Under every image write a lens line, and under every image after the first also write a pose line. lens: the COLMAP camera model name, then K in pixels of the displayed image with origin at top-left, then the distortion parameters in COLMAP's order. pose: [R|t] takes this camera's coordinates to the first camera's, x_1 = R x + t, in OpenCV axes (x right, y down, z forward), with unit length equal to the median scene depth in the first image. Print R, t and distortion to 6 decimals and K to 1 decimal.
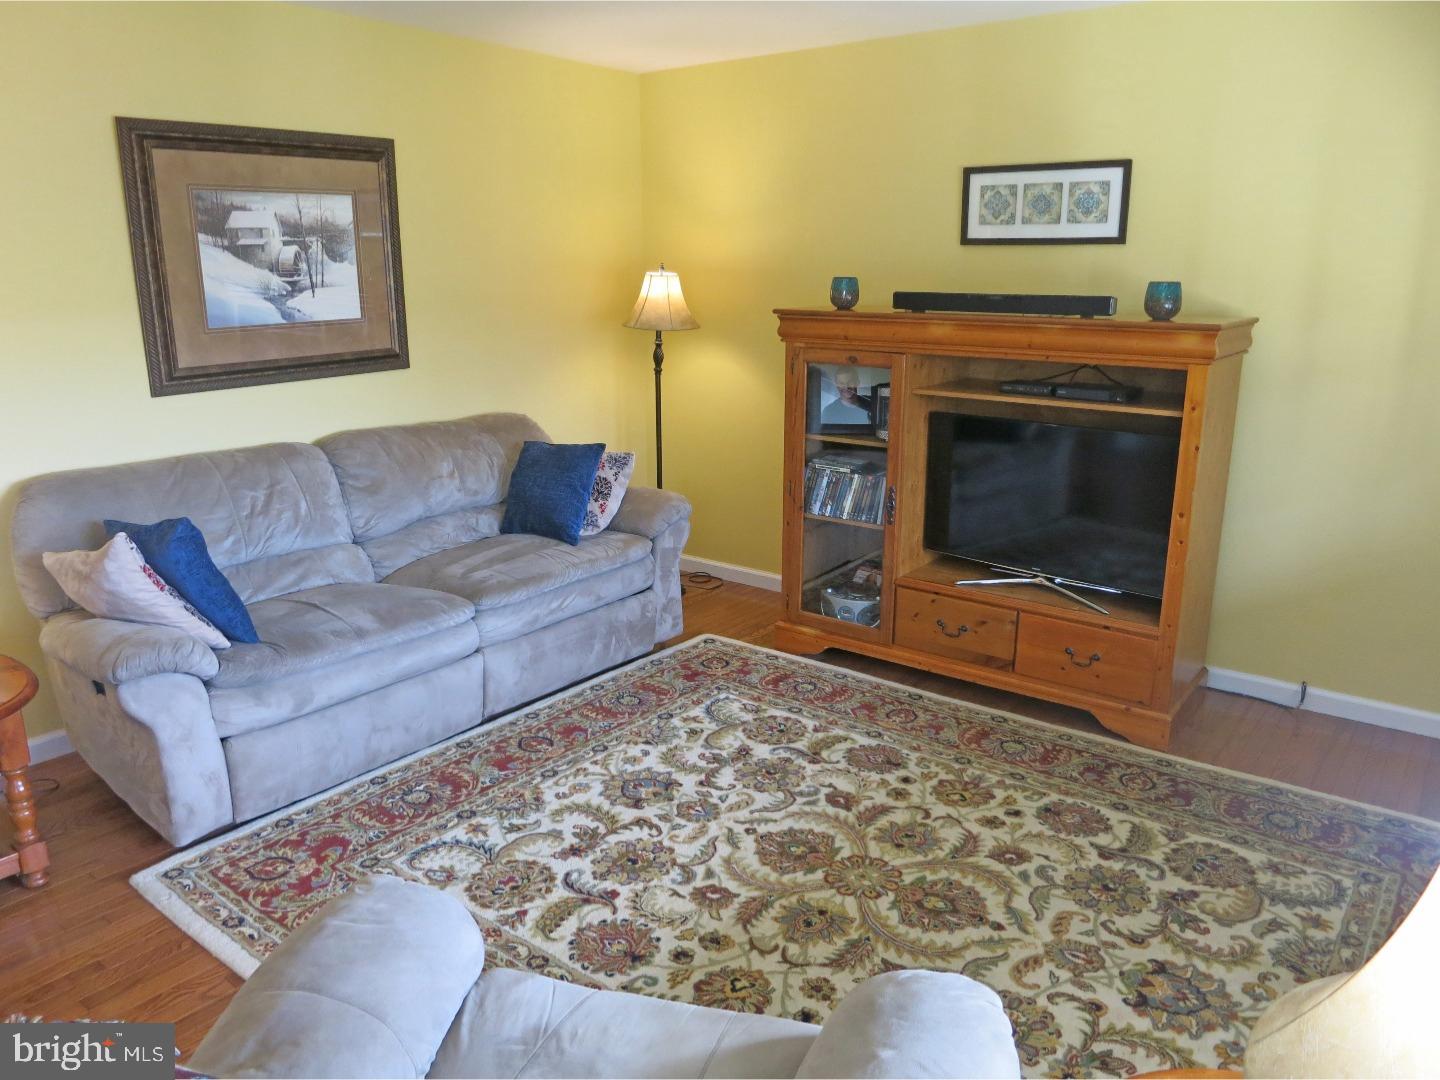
lens RADIAL K [[1022.6, 0, 720.0], [0, 1022.6, 540.0], [0, 0, 1]] dist [-0.042007, -0.002977]
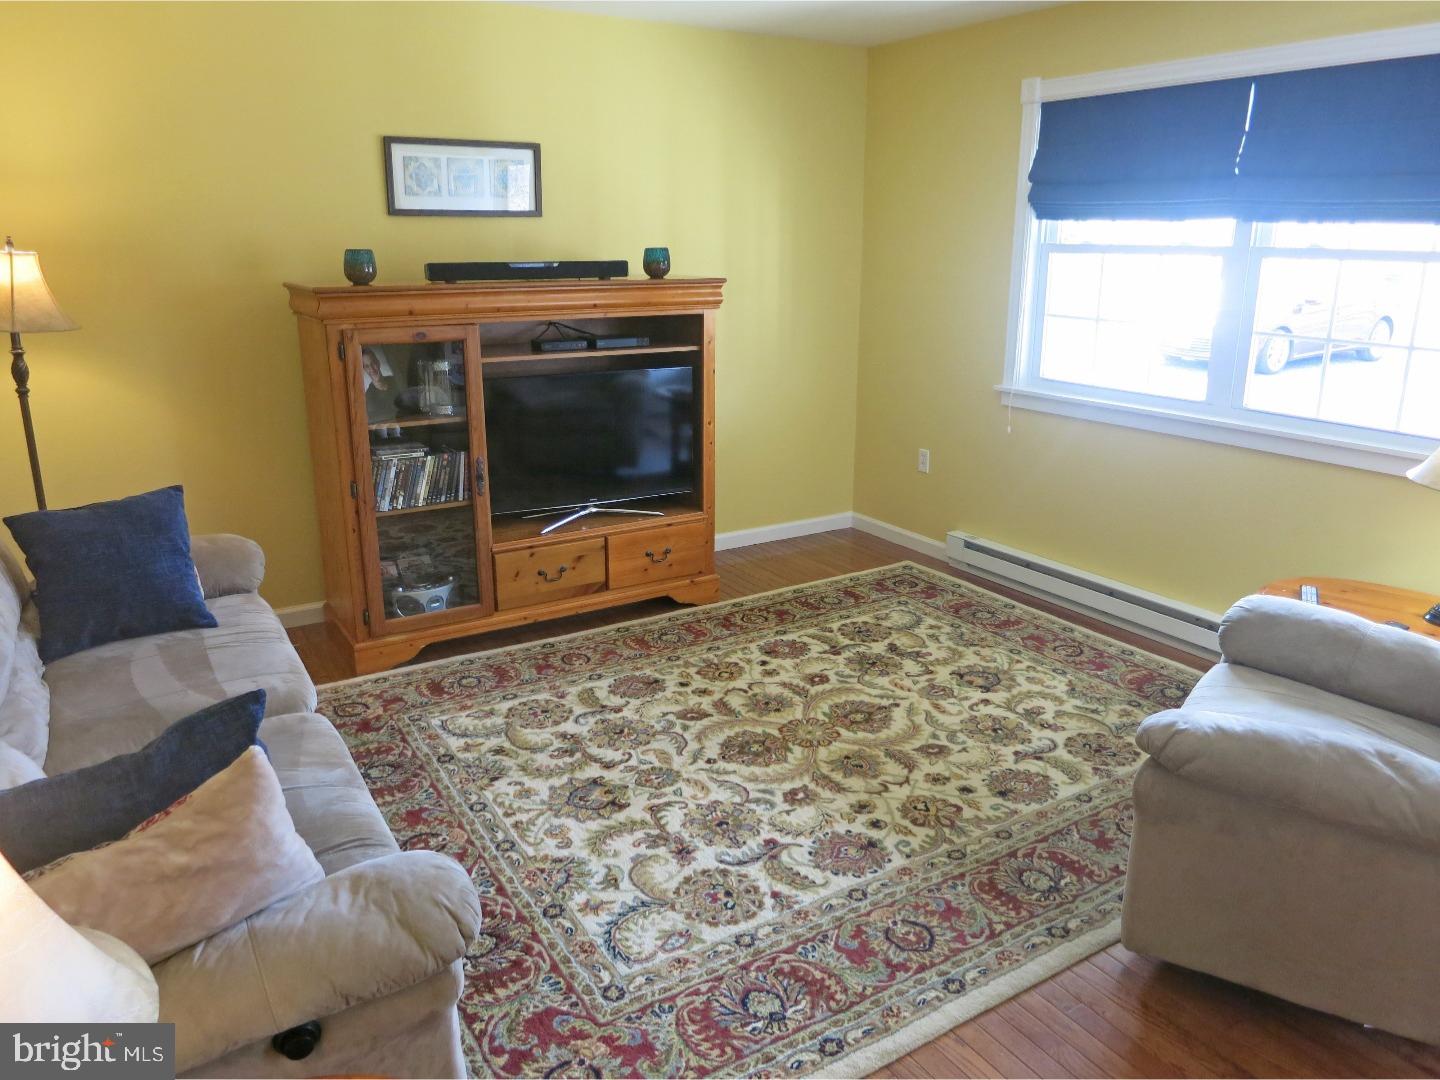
lens RADIAL K [[1022.6, 0, 720.0], [0, 1022.6, 540.0], [0, 0, 1]] dist [-0.042007, -0.002977]
pose [[0.355486, -0.261159, 0.897455, -0.803787], [0.239643, 0.953543, 0.182556, -0.122273], [-0.903438, 0.150173, 0.401556, 0.478585]]
